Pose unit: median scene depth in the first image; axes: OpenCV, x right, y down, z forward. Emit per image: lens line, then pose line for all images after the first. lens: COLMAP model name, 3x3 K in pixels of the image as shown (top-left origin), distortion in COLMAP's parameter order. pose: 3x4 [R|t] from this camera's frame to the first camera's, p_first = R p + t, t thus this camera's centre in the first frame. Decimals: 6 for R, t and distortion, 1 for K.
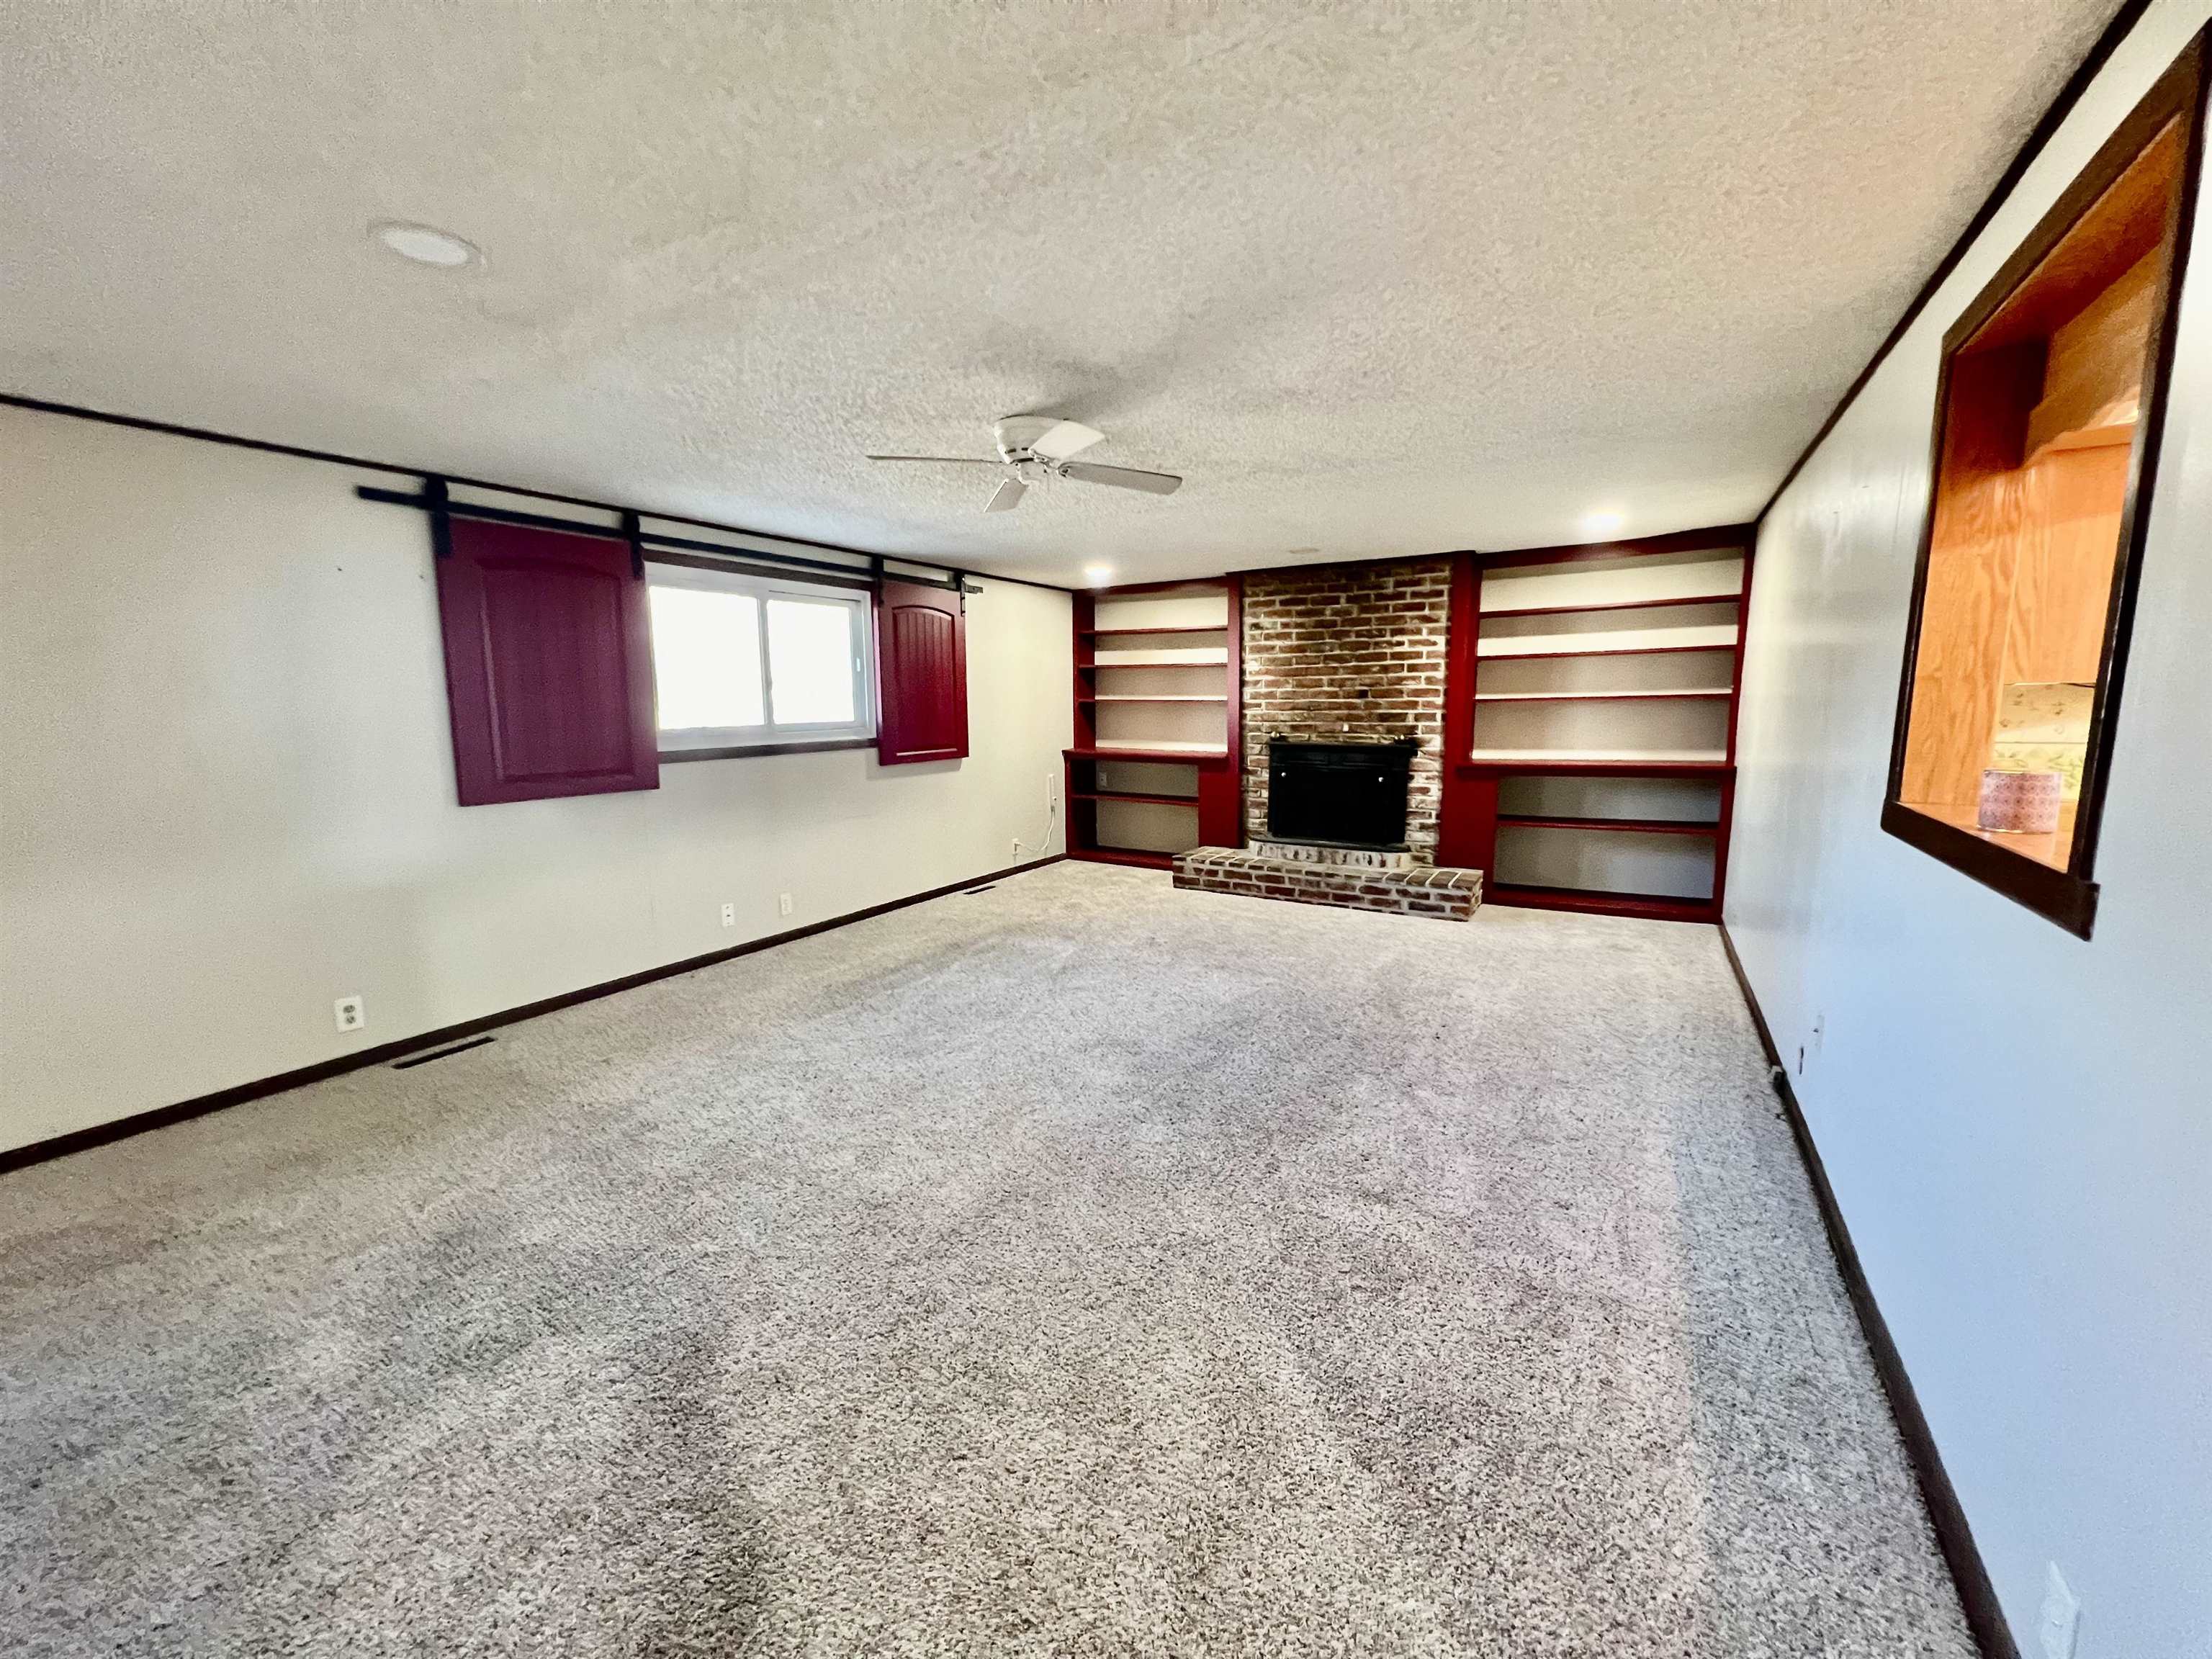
lens RADIAL K [[879.6, 0, 1105.0], [0, 879.6, 822.9], [0, 0, 1]] dist [-0.002360, -0.000091]
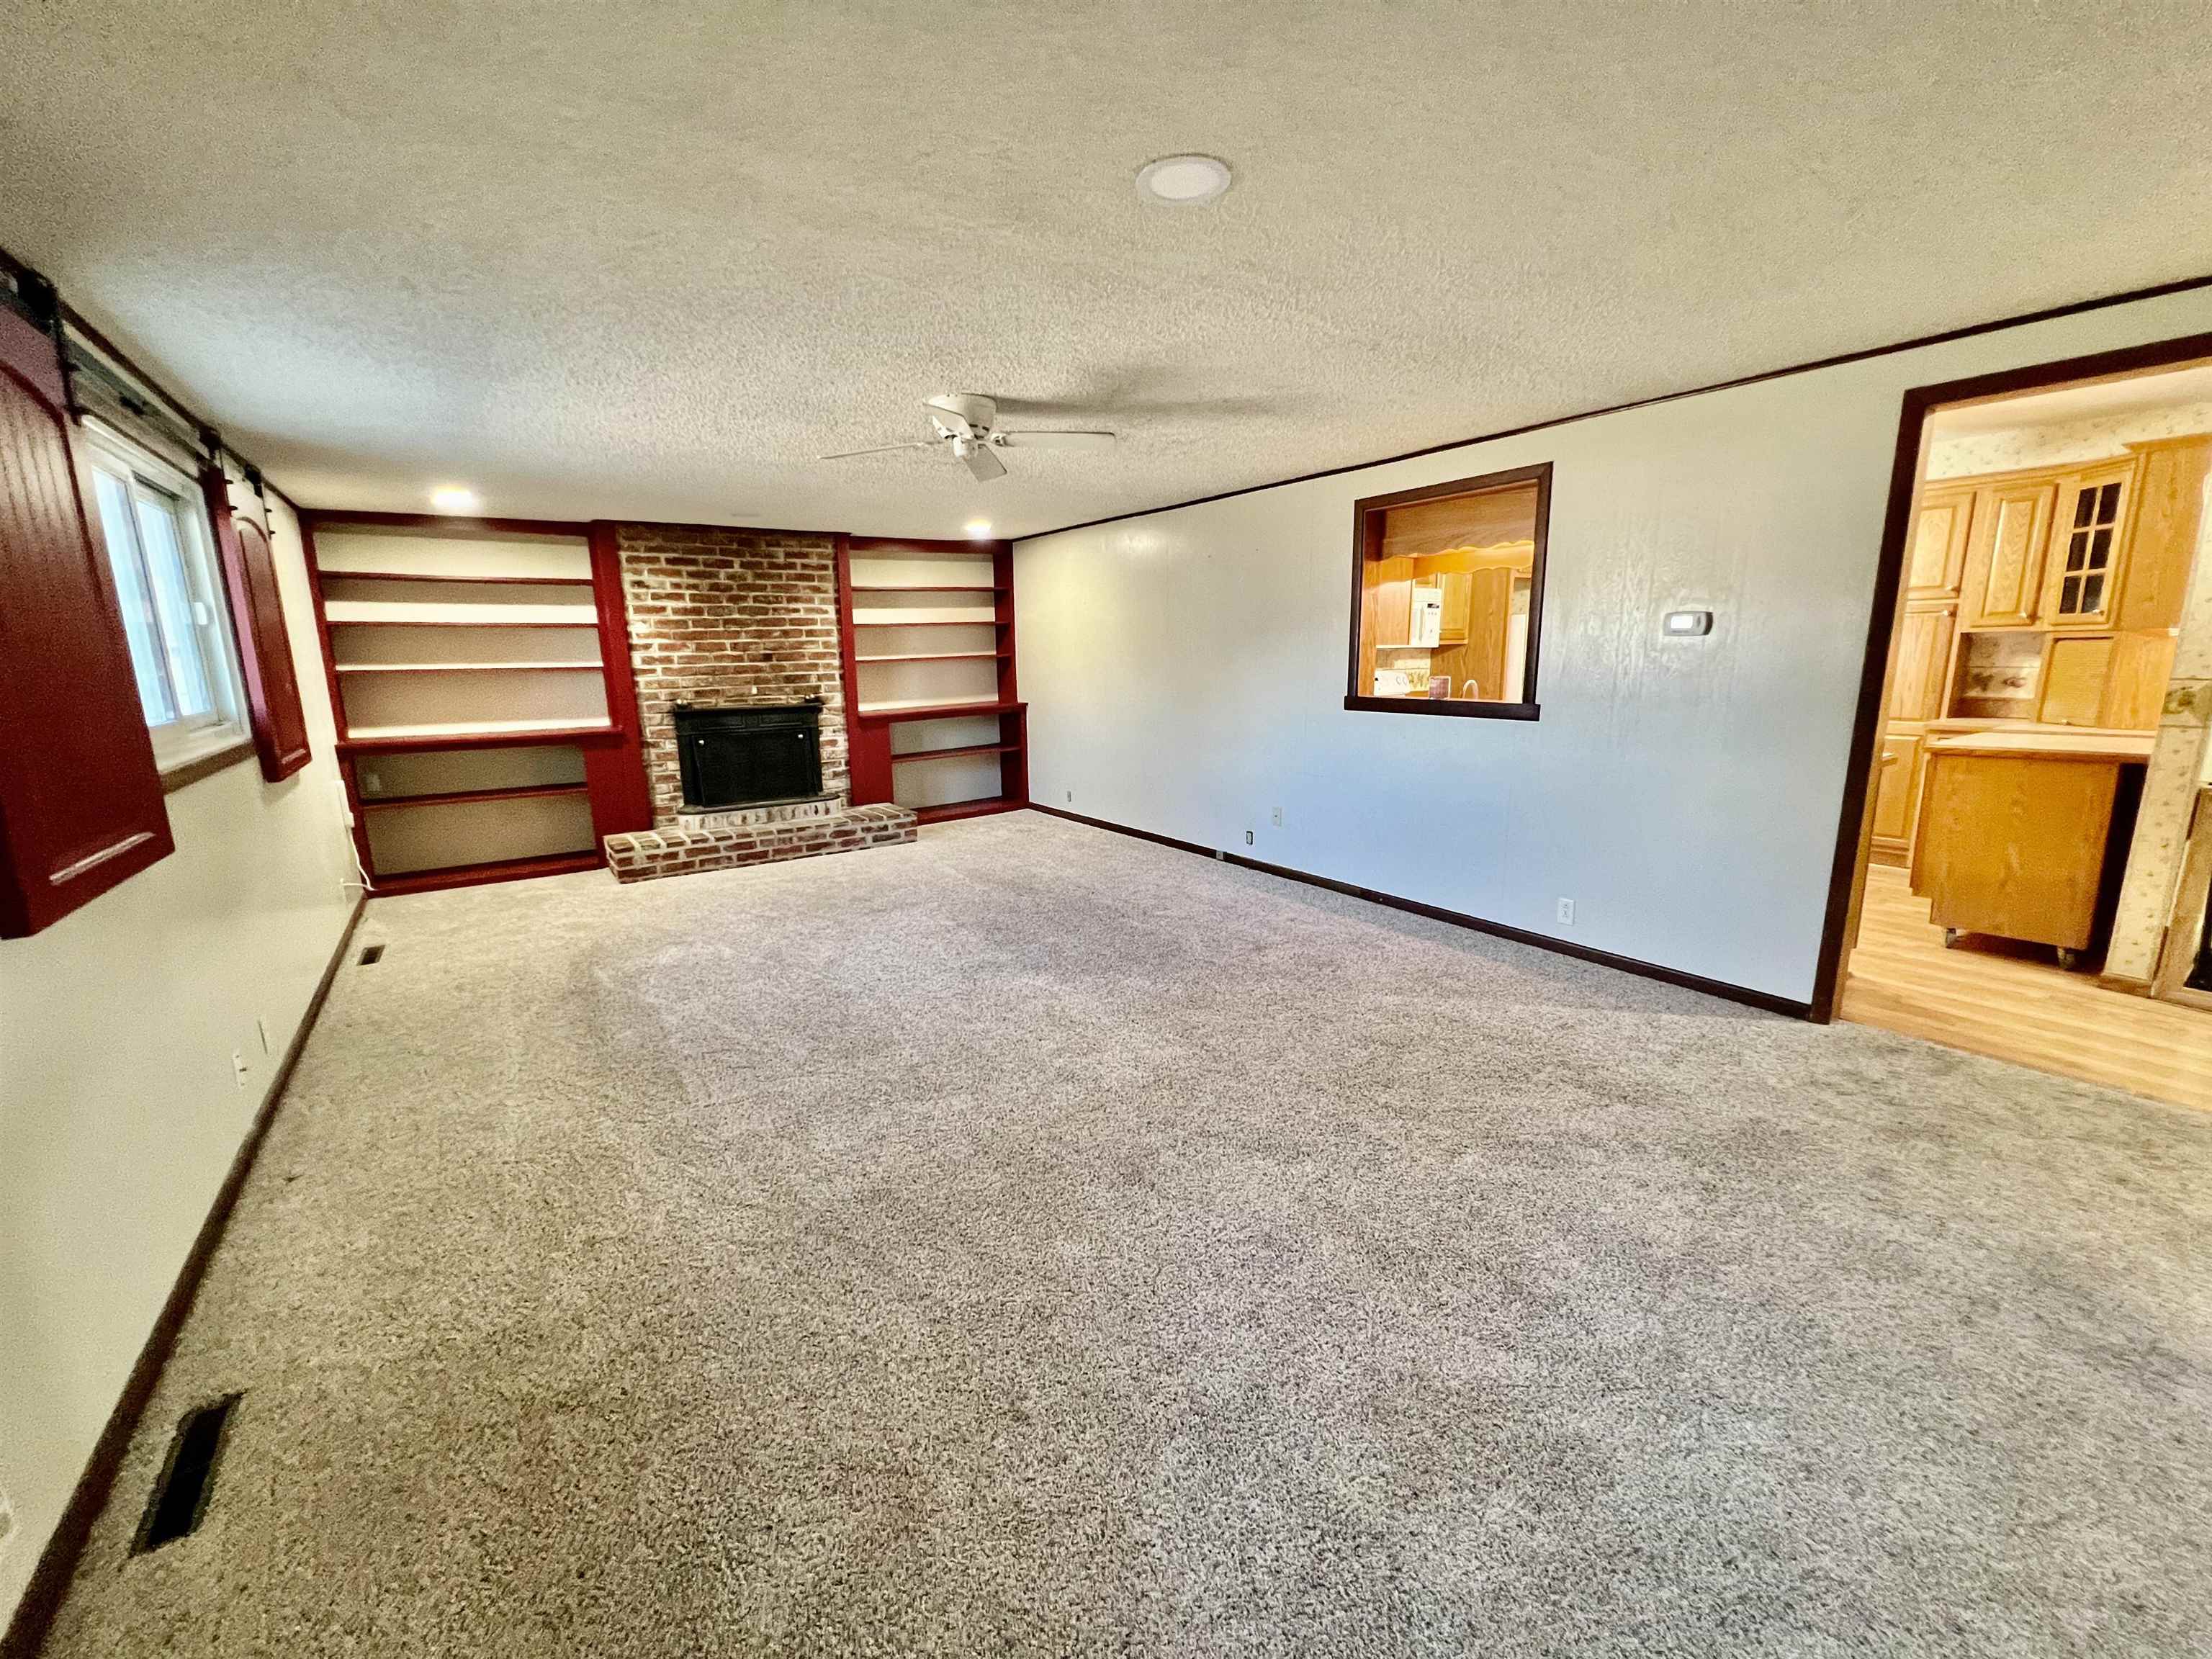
lens RADIAL K [[879.6, 0, 1096.1], [0, 879.6, 822.6], [0, 0, 1]] dist [-0.002360, -0.000091]
pose [[0.411373, -0.176077, 0.894298, -0.528366], [0.143163, 0.981467, 0.127385, -0.031332], [-0.900154, 0.075627, 0.428957, 0.216050]]
